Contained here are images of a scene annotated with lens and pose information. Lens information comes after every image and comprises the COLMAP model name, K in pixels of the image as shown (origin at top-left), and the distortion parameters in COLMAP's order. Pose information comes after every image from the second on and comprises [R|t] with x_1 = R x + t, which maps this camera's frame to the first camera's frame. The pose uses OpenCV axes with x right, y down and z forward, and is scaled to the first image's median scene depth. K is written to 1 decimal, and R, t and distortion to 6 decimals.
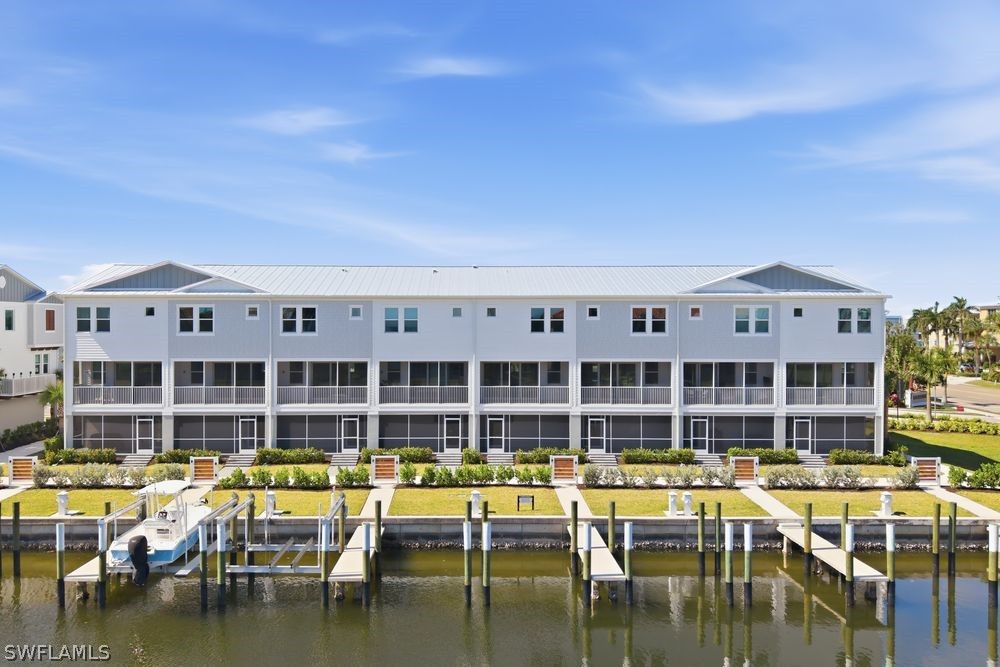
lens RADIAL K [[732.2, 0, 498.7], [0, 732.2, 328.8], [0, 0, 1]] dist [0.024165, -0.003963]
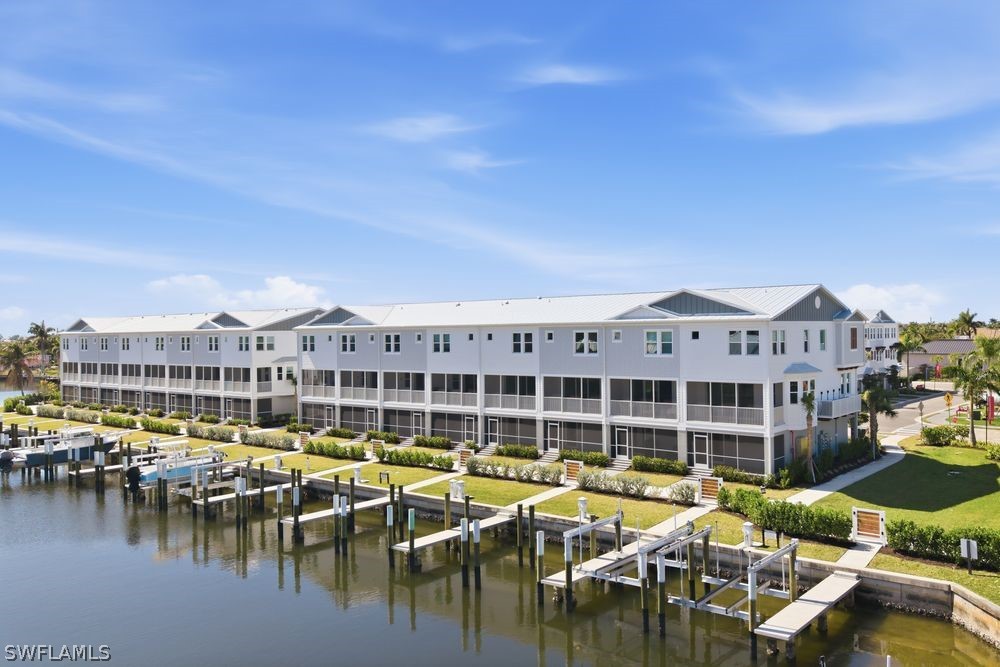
lens RADIAL K [[705.4, 0, 508.3], [0, 705.4, 330.3], [0, 0, 1]] dist [0.053897, -0.000043]
pose [[0.811731, -0.013502, -0.583876, 0.499318], [-0.003793, 0.999590, -0.028389, 0.000741], [0.584020, 0.025259, 0.811346, -0.001485]]
